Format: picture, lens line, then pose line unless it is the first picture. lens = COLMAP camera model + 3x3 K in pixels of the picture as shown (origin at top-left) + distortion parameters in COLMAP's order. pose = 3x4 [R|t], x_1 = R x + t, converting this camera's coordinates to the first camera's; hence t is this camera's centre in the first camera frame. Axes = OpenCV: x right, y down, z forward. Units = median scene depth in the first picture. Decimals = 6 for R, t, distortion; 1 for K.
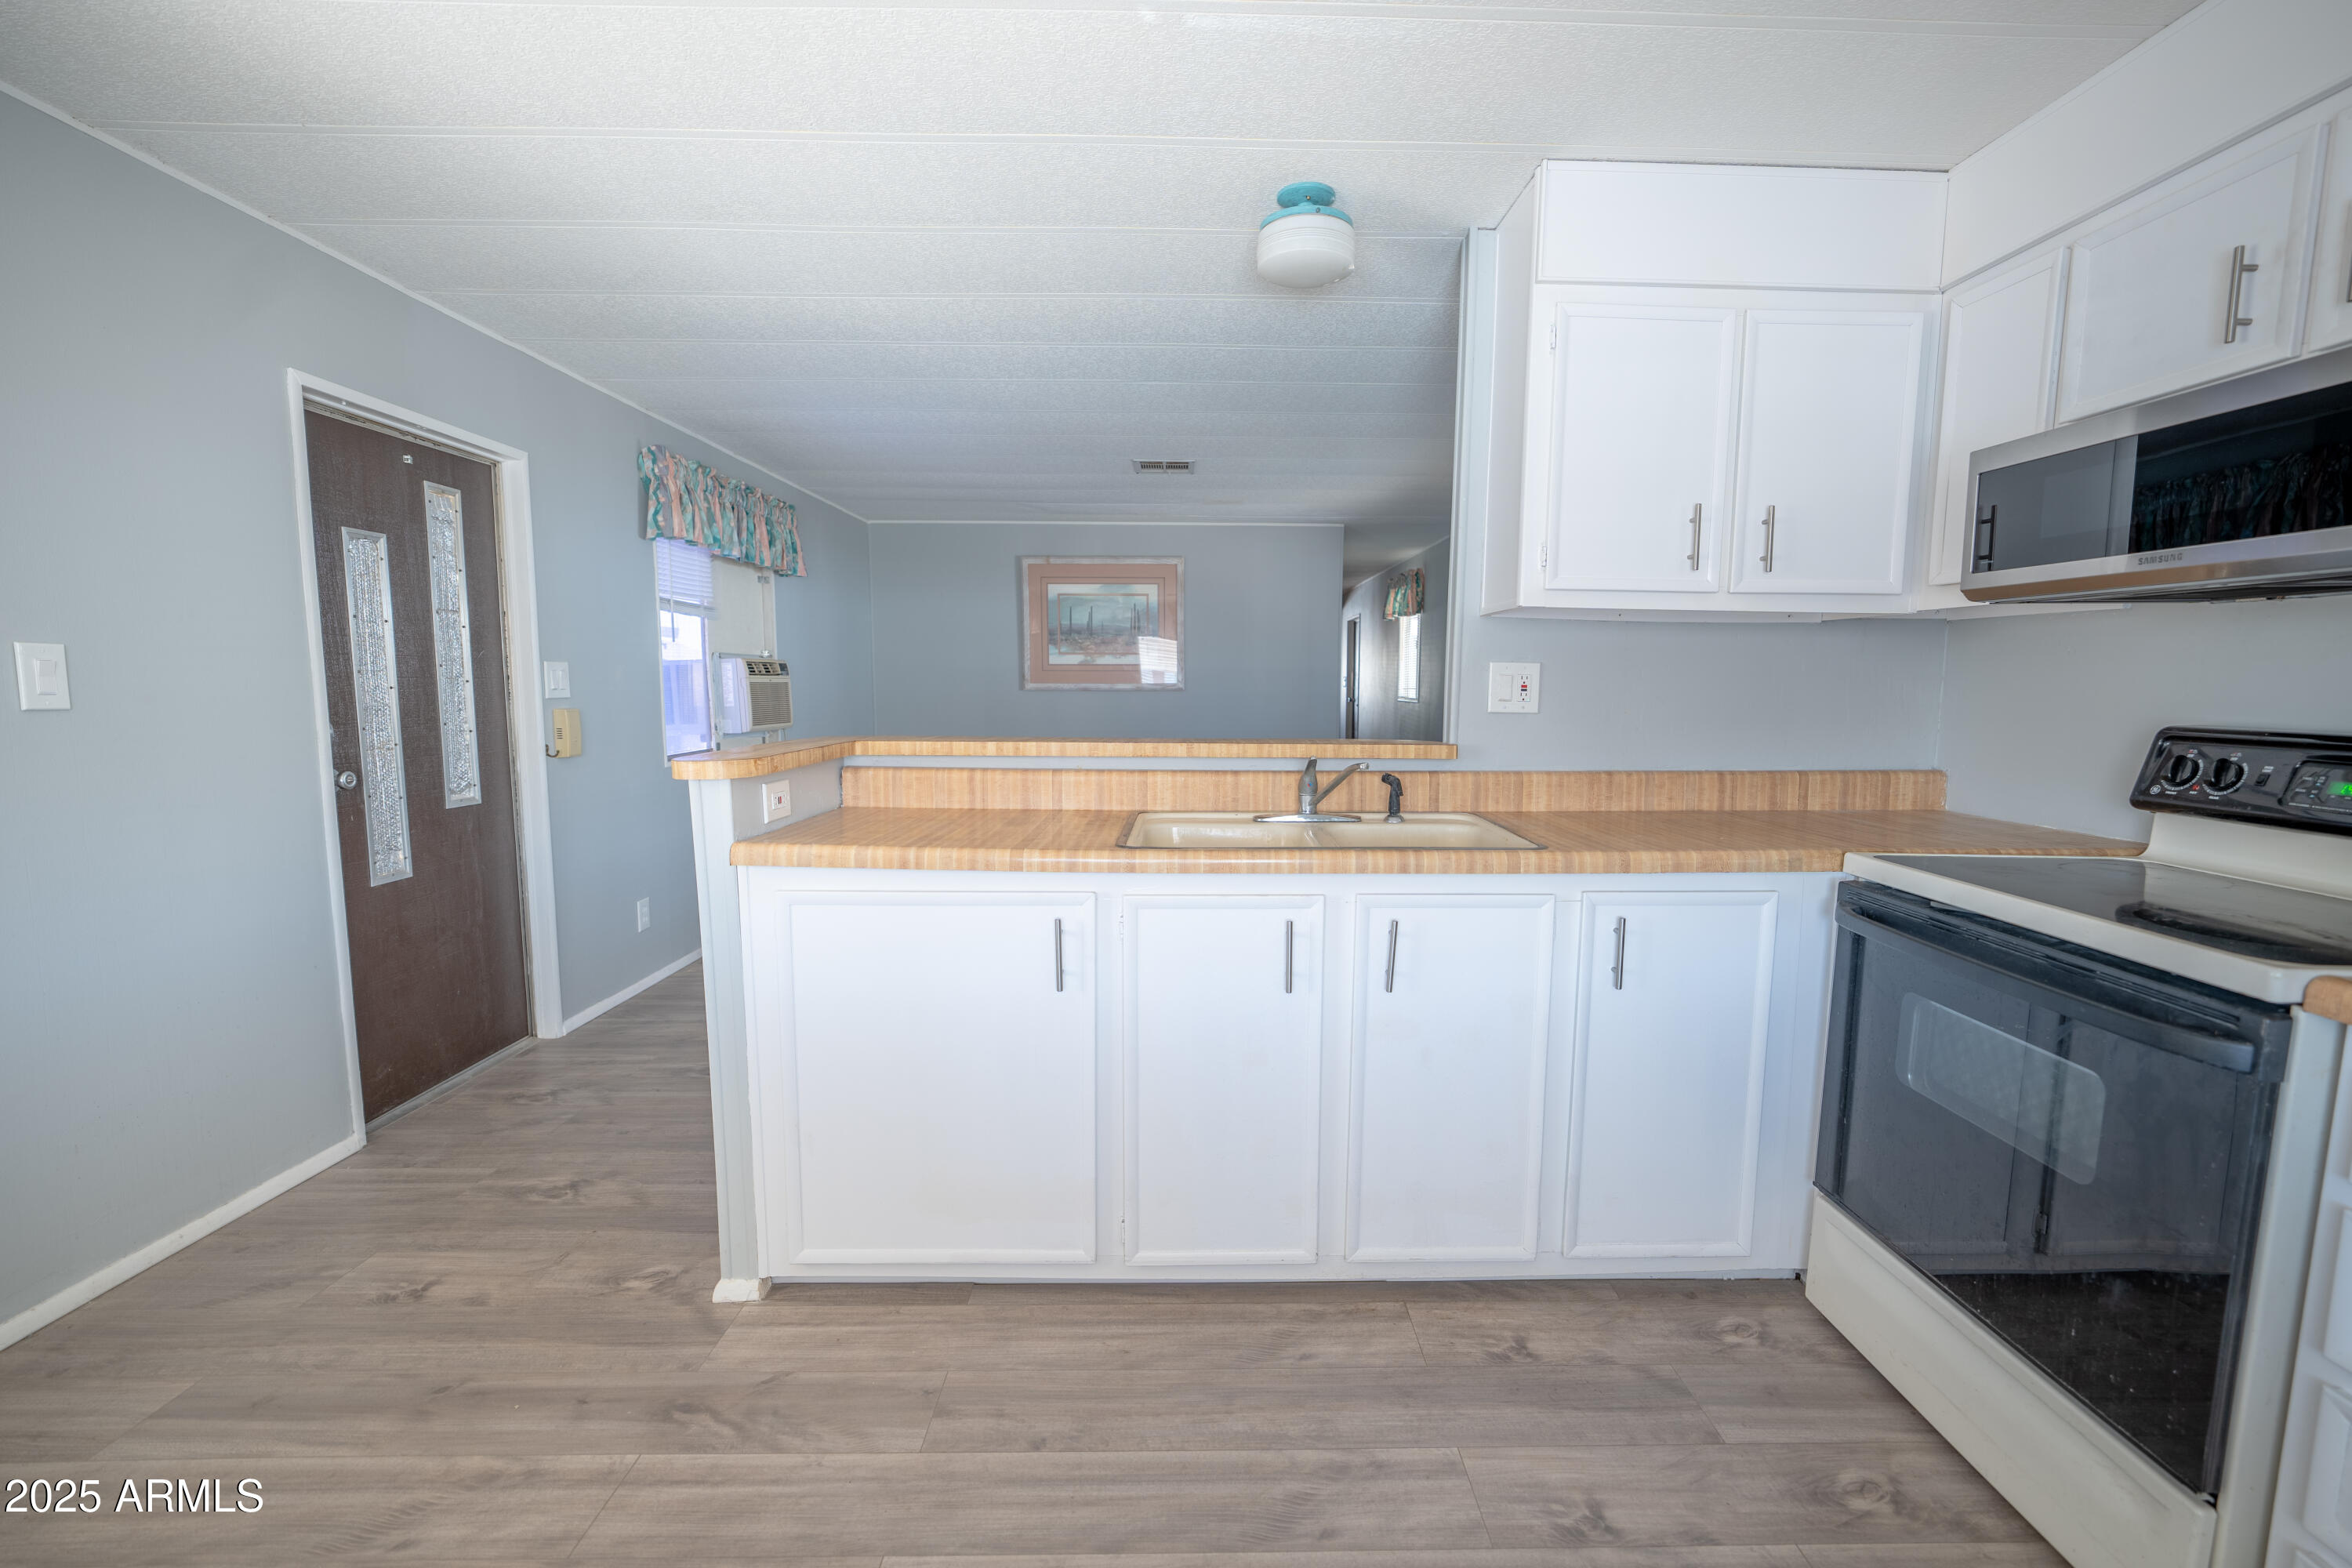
lens RADIAL K [[1005.2, 0, 1192.0], [0, 1005.2, 798.7], [0, 0, 1]] dist [-0.010251, 0.001265]
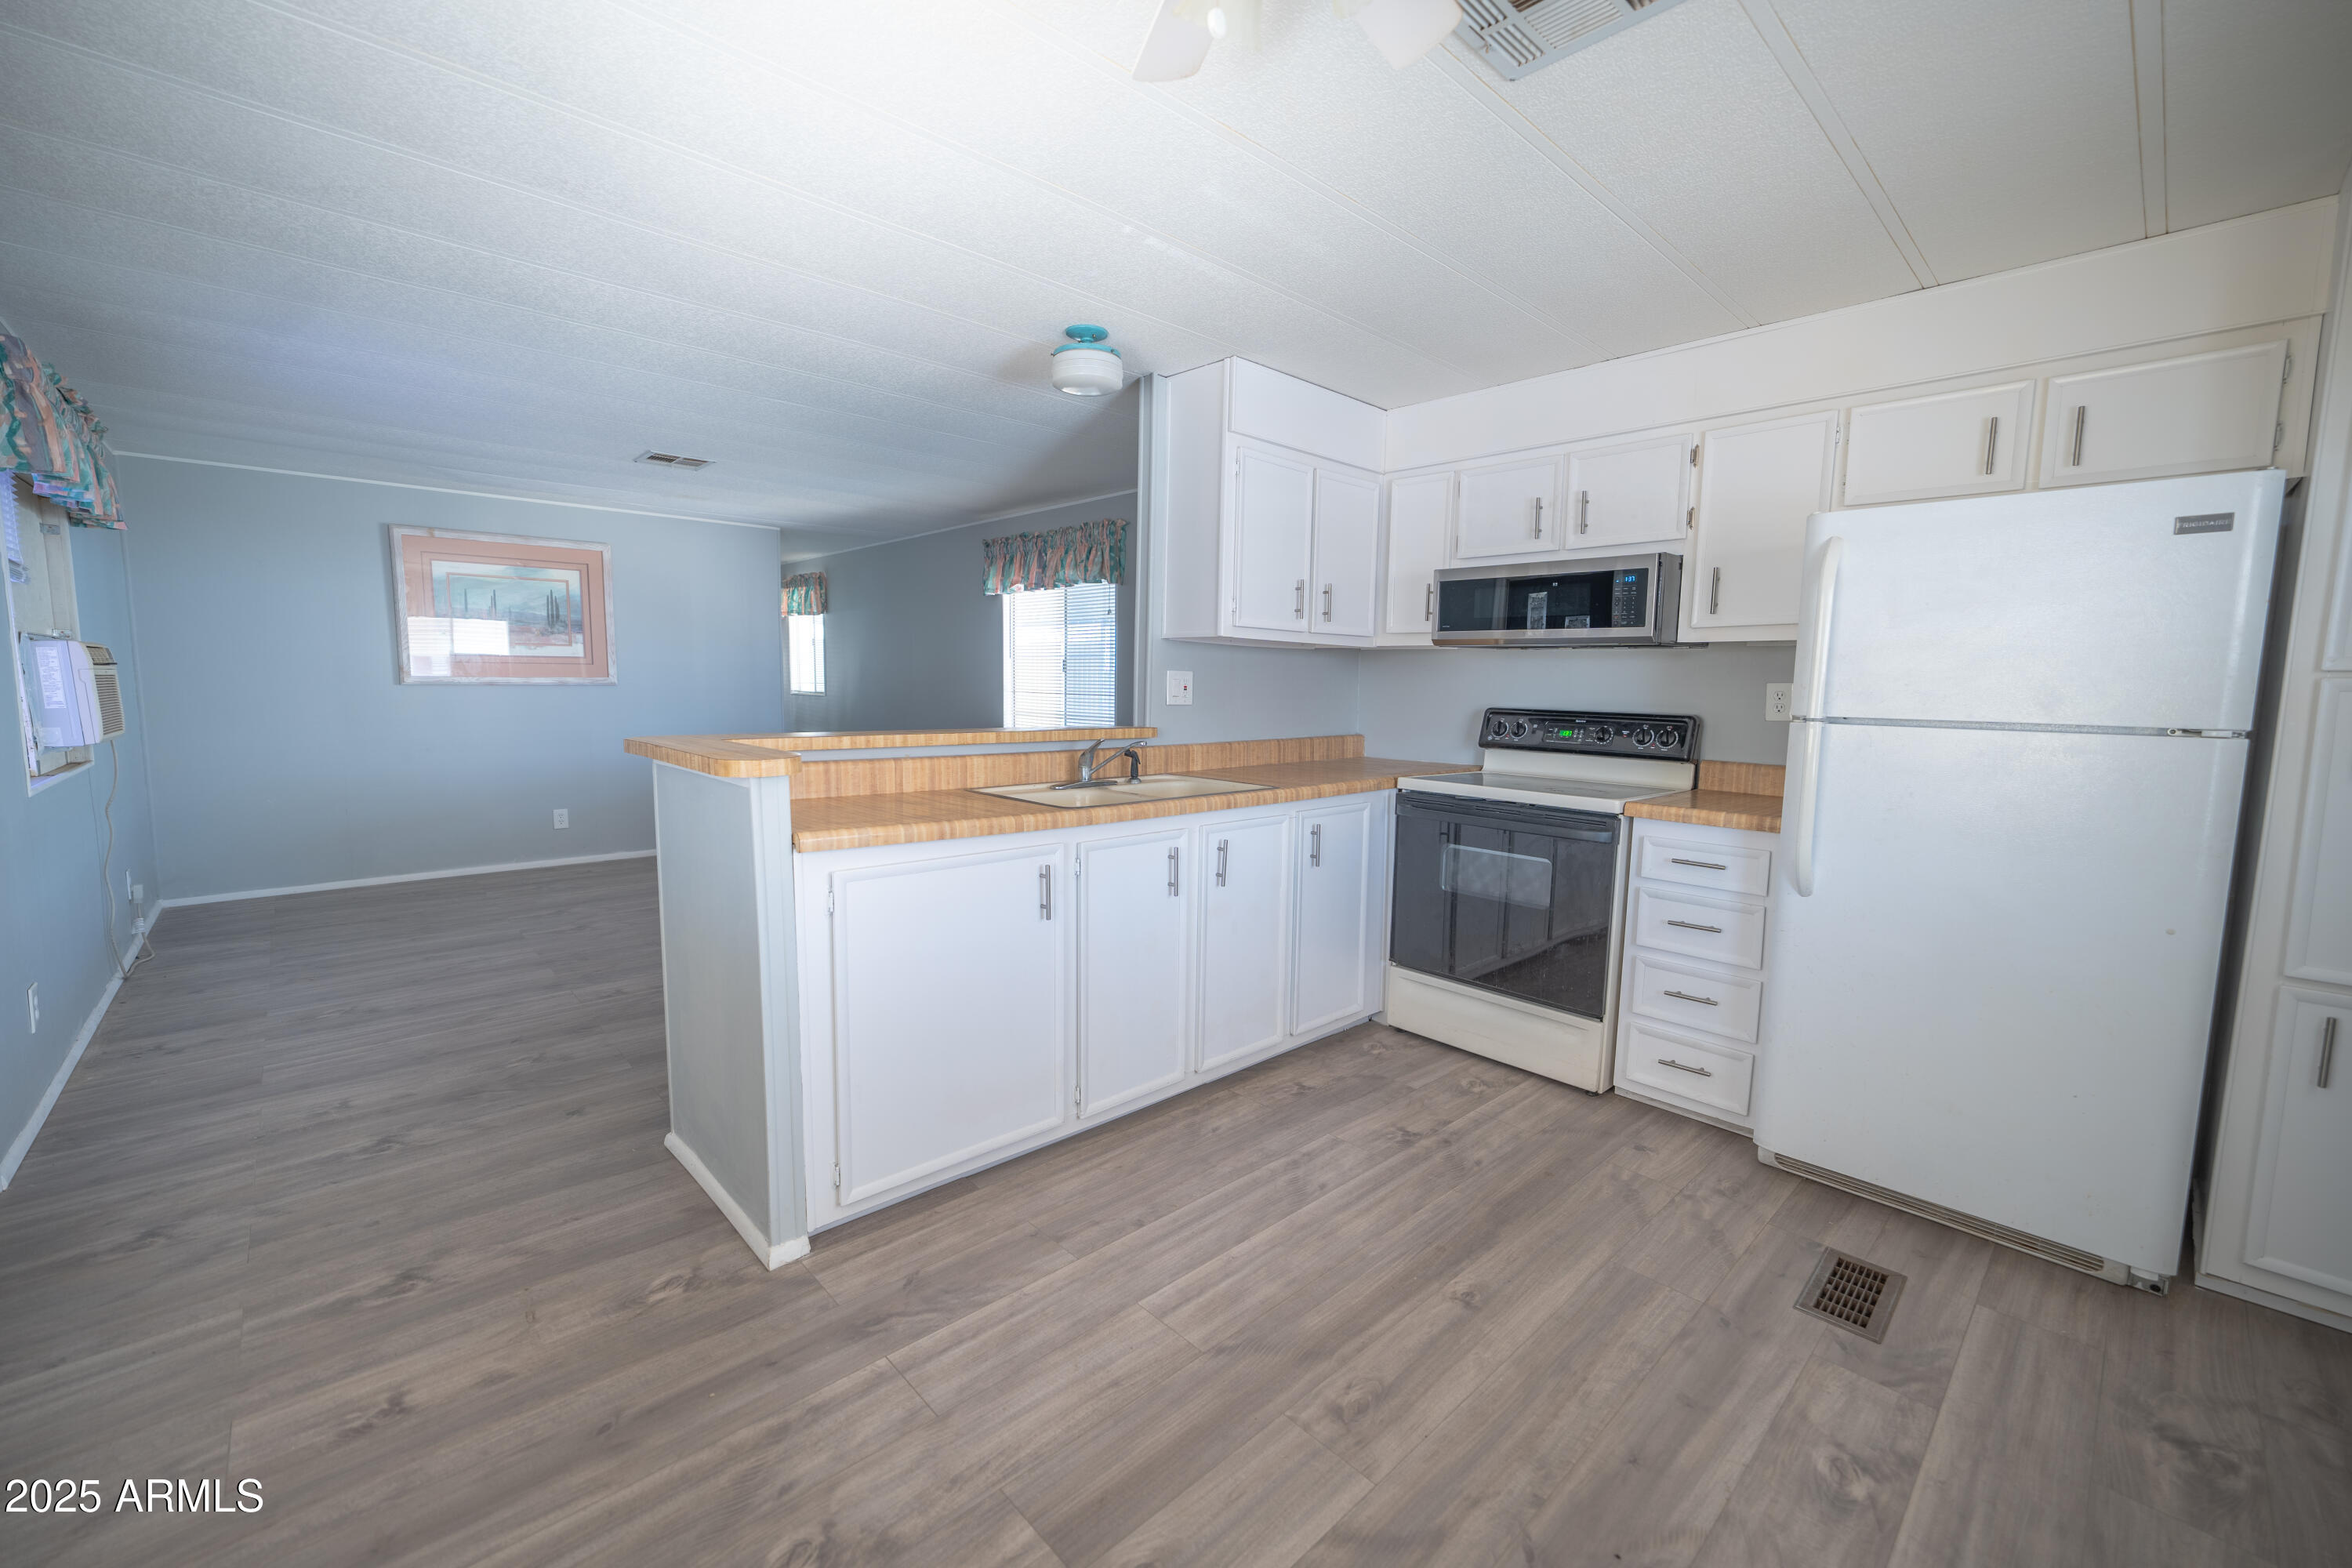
lens RADIAL K [[950.9, 0, 1167.0], [0, 950.9, 793.6], [0, 0, 1]] dist [-0.006337, -0.000322]
pose [[0.746640, -0.073339, 0.661173, -0.768087], [0.067260, 0.997134, 0.034650, -0.006331], [-0.661819, 0.018599, 0.749433, -0.038475]]
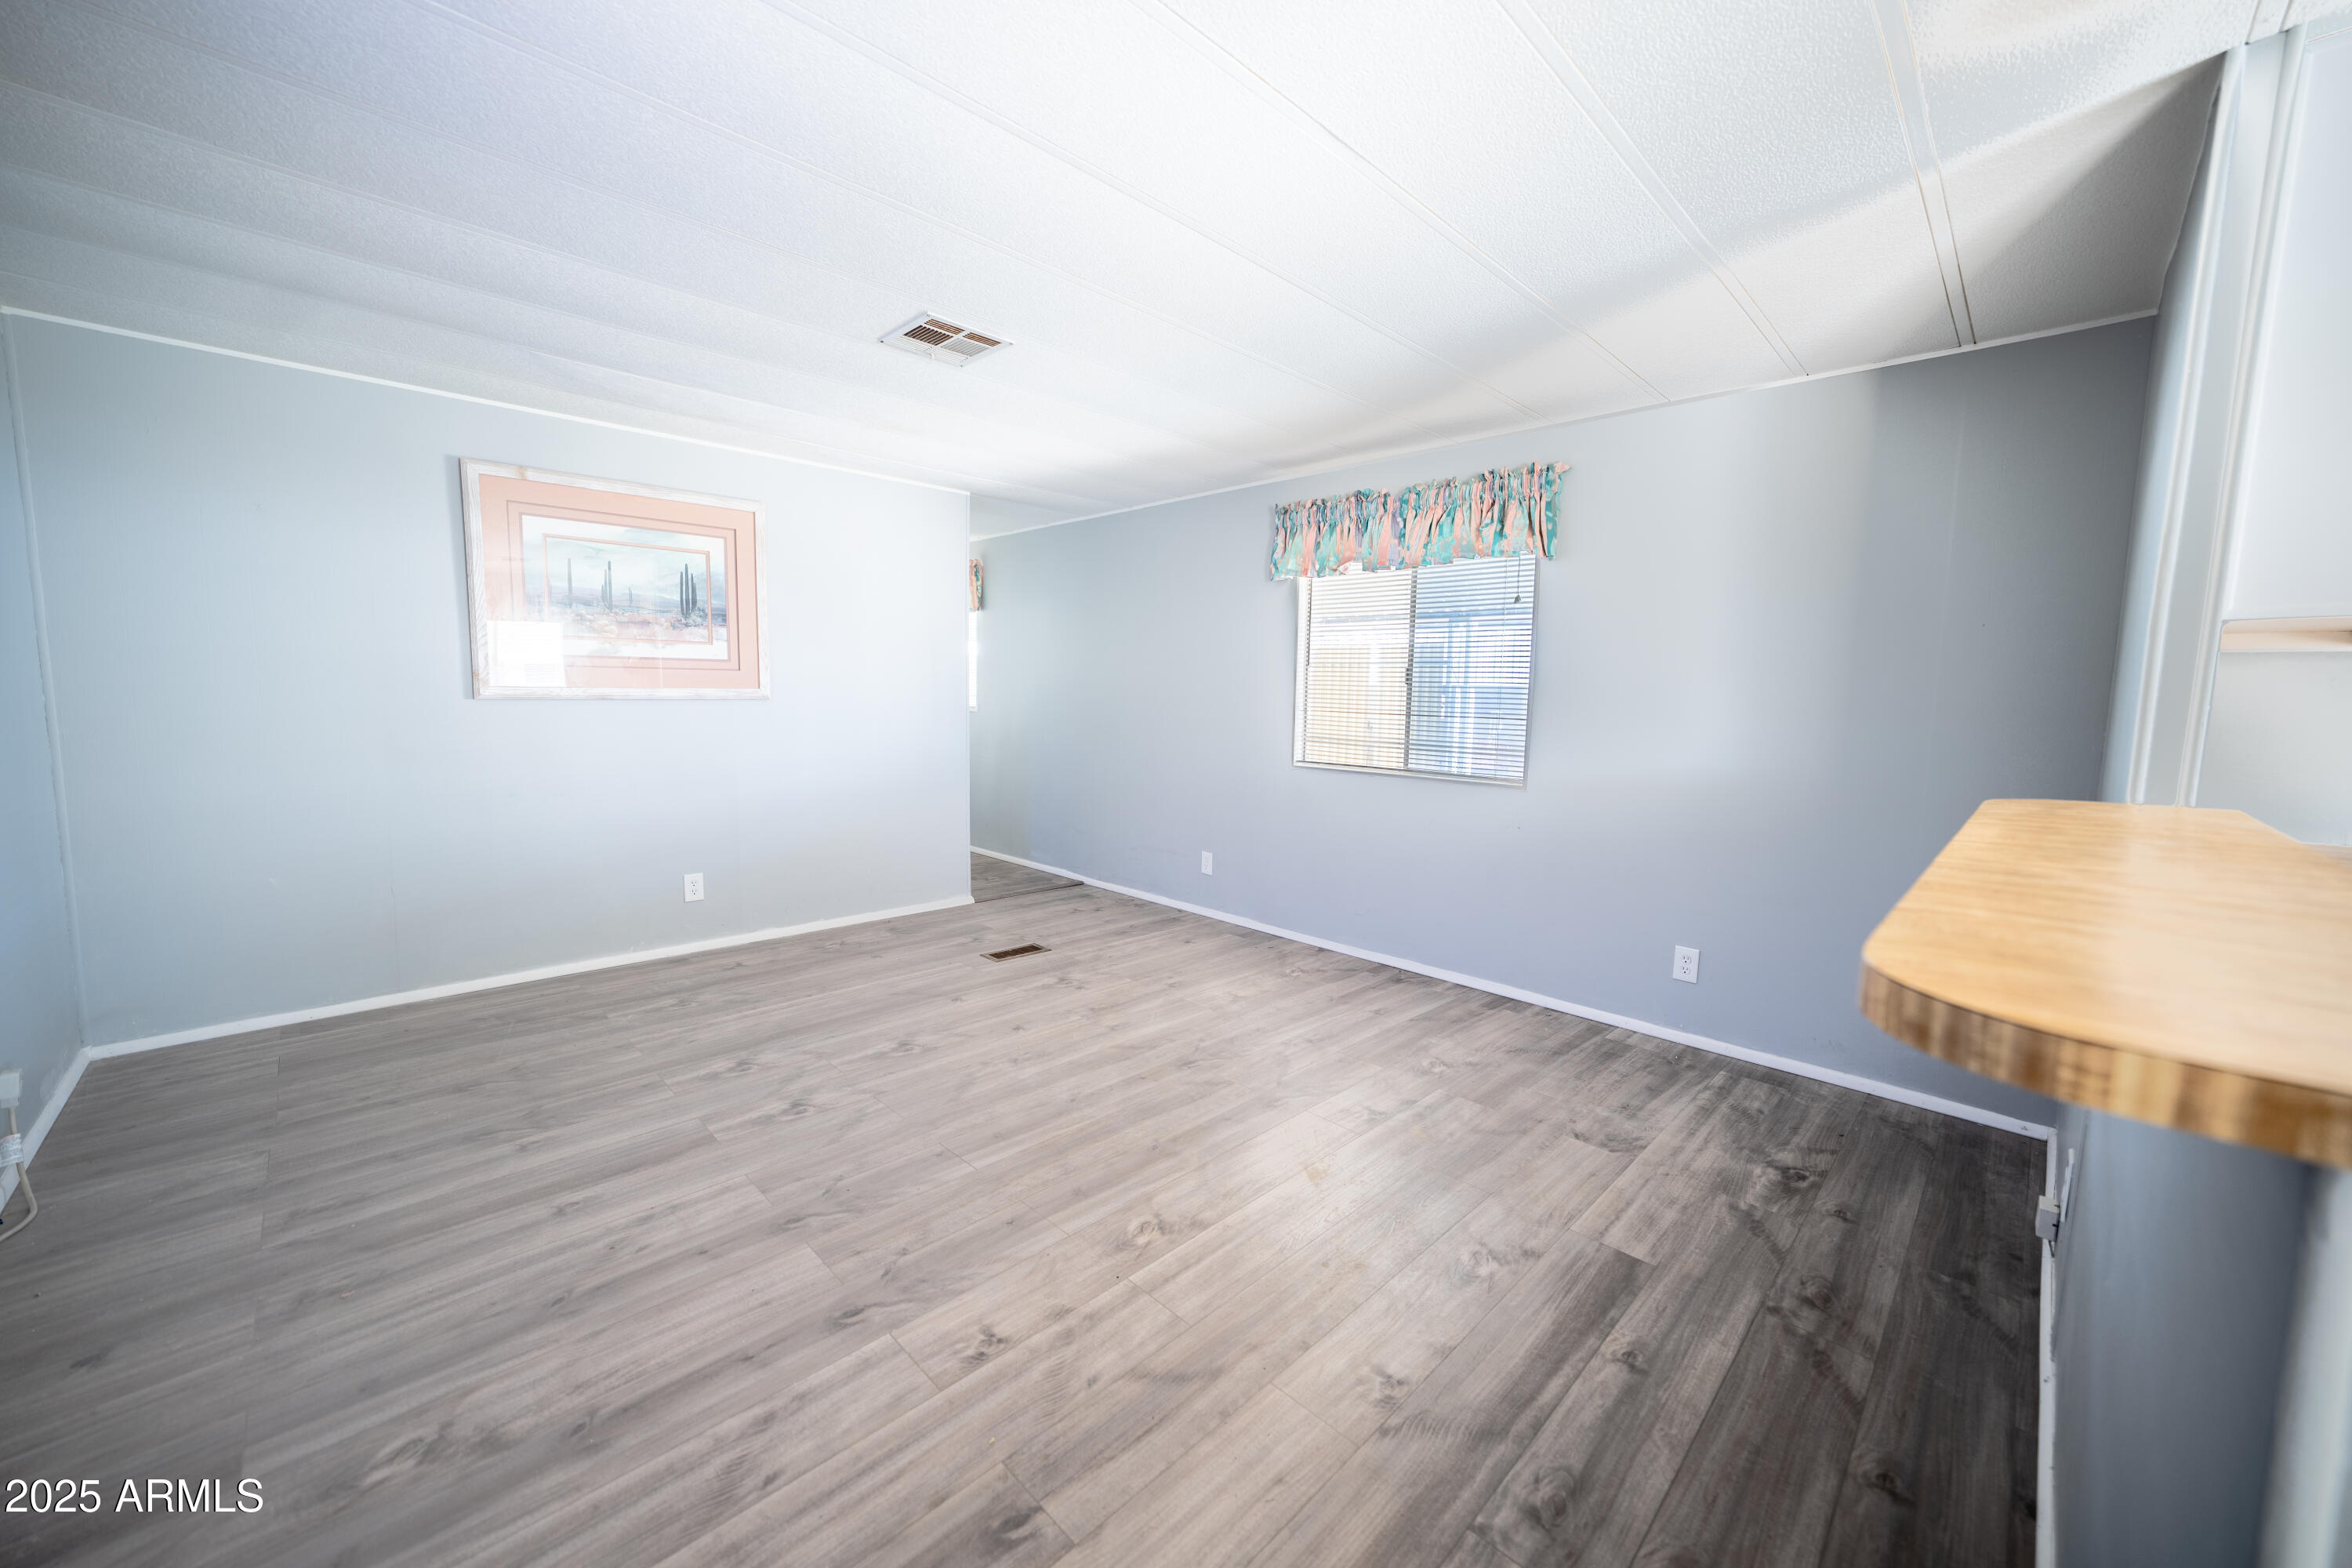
lens RADIAL K [[891.5, 0, 1190.1], [0, 891.5, 784.3], [0, 0, 1]] dist [-0.015614, -0.000235]
pose [[0.699358, -0.070099, 0.711326, -0.845275], [0.072097, 0.997022, 0.027370, -0.159172], [-0.711126, 0.032143, 0.702329, 1.303140]]
